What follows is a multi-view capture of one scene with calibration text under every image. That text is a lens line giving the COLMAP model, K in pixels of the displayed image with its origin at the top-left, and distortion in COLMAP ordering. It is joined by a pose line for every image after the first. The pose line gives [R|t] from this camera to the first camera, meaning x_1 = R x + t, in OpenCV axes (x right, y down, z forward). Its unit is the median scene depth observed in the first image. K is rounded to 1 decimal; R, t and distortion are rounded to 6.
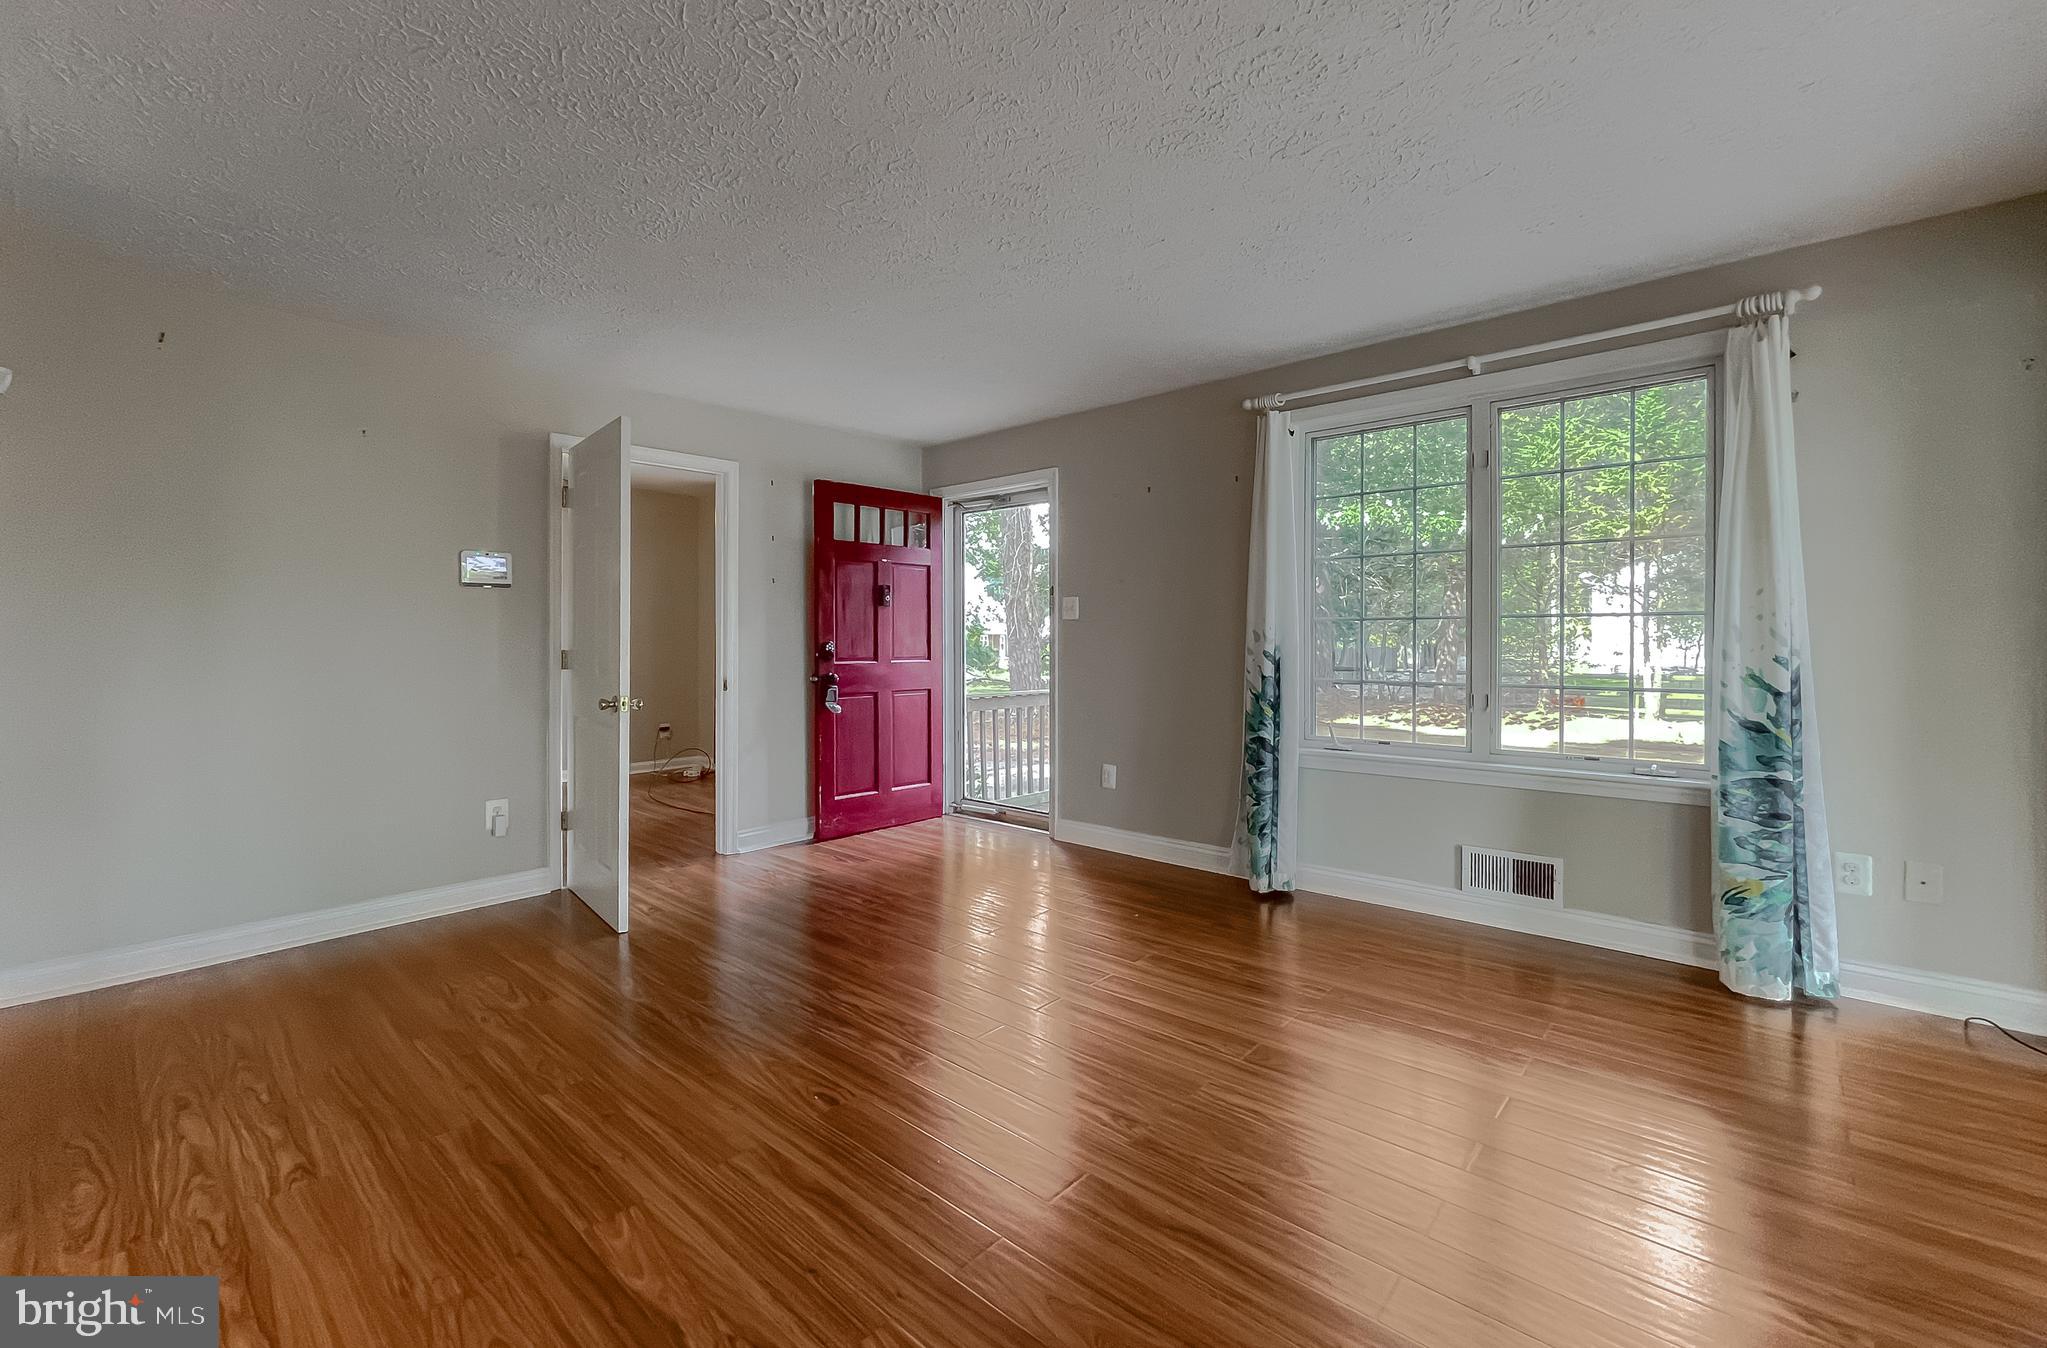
lens RADIAL K [[842.1, 0, 1011.6], [0, 842.1, 648.8], [0, 0, 1]] dist [-0.002746, 0.000374]
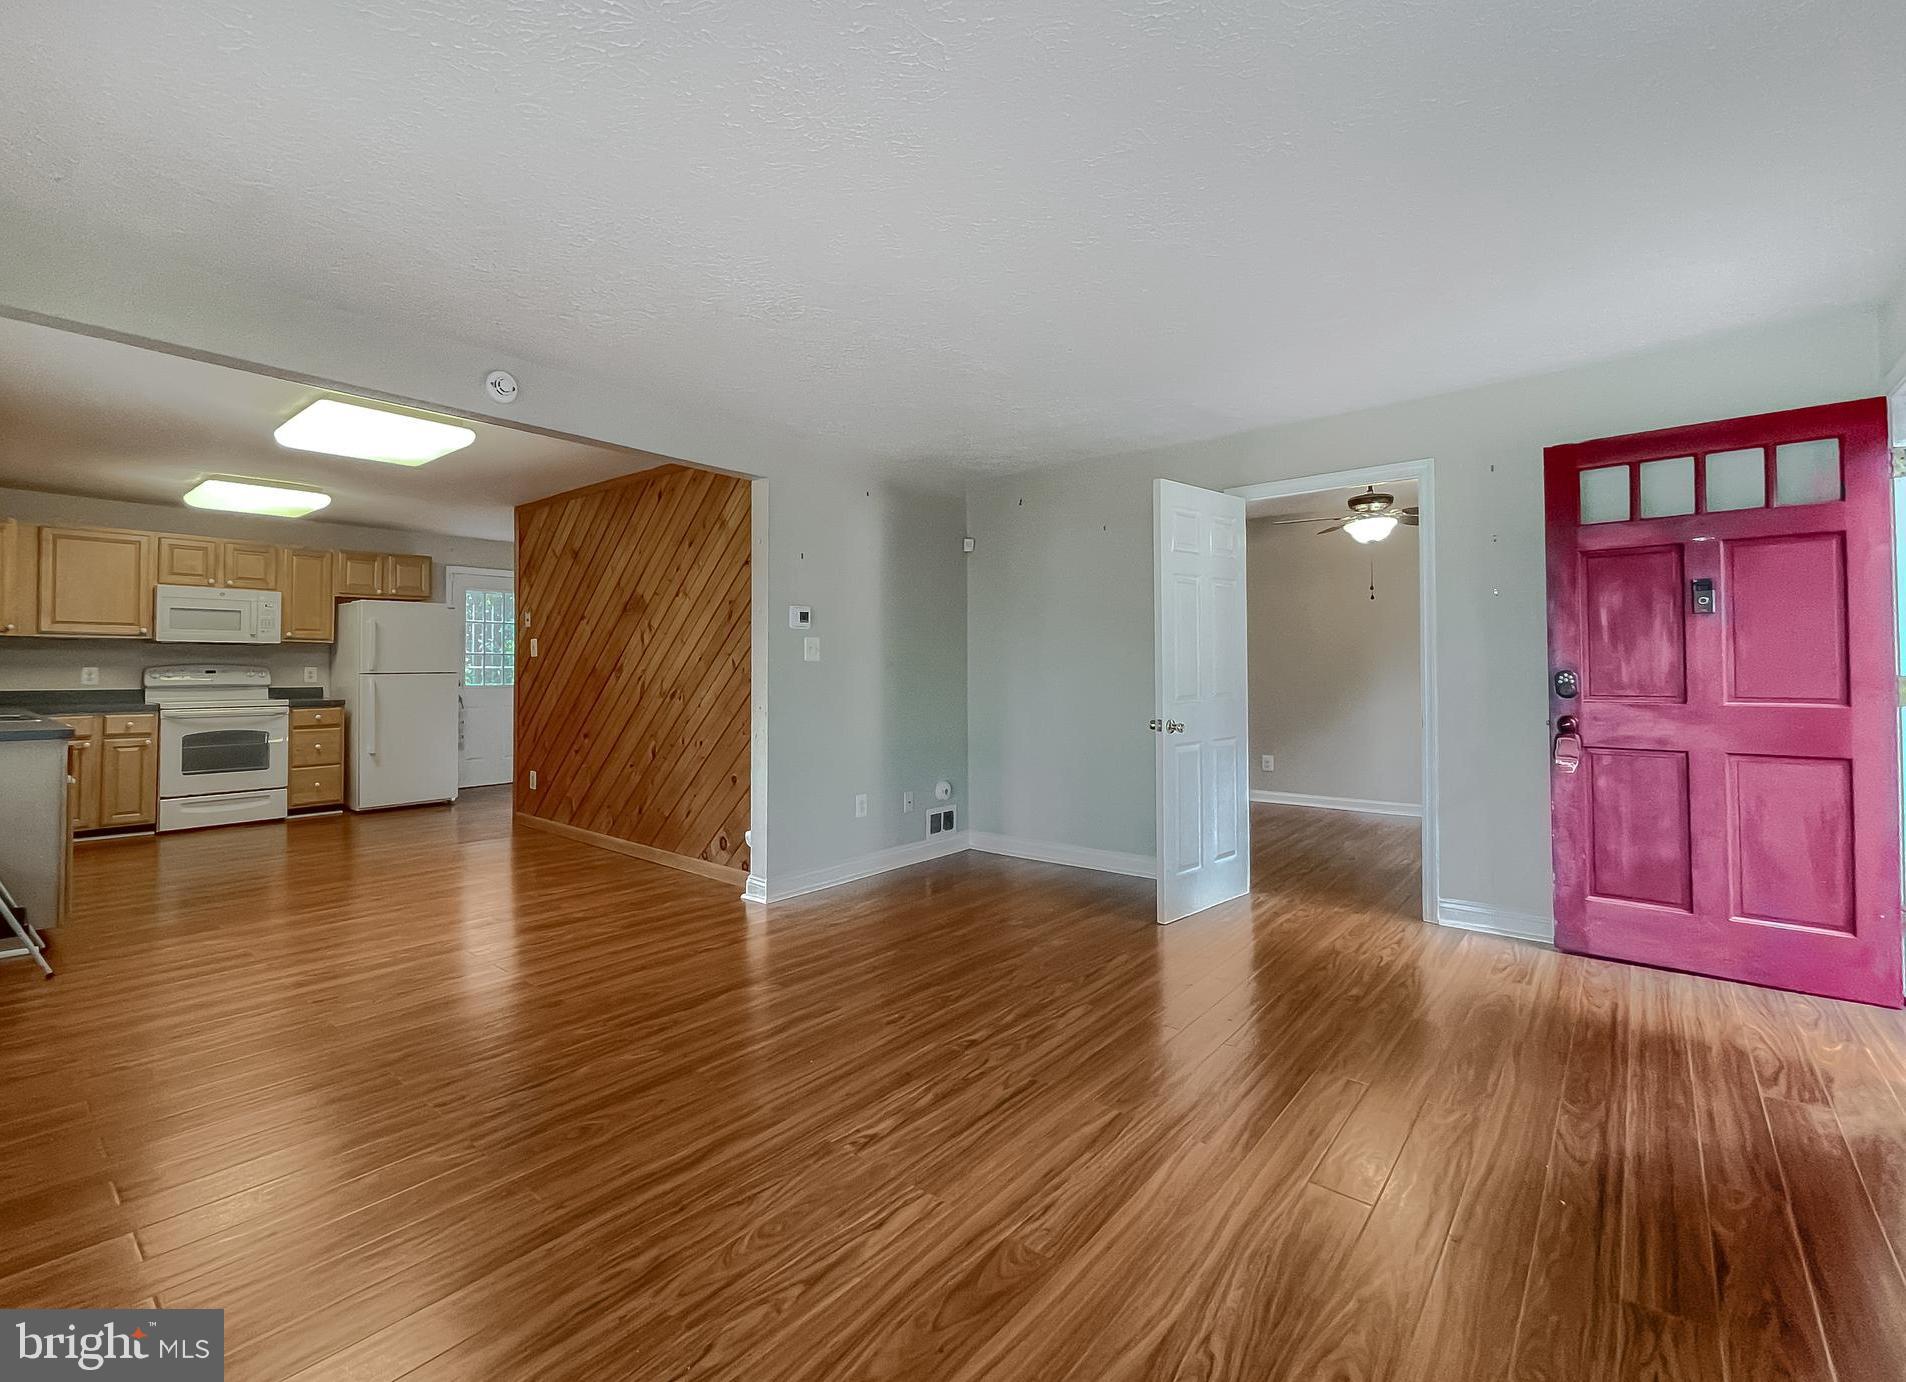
lens RADIAL K [[854.9, 0, 871.2], [0, 854.9, 648.4], [0, 0, 1]] dist [-0.013071, 0.000867]
pose [[-0.004597, -0.024534, -0.999688, 0.700455], [-0.004108, 0.999691, -0.024515, -0.010851], [0.999981, 0.003994, -0.004697, 0.594960]]
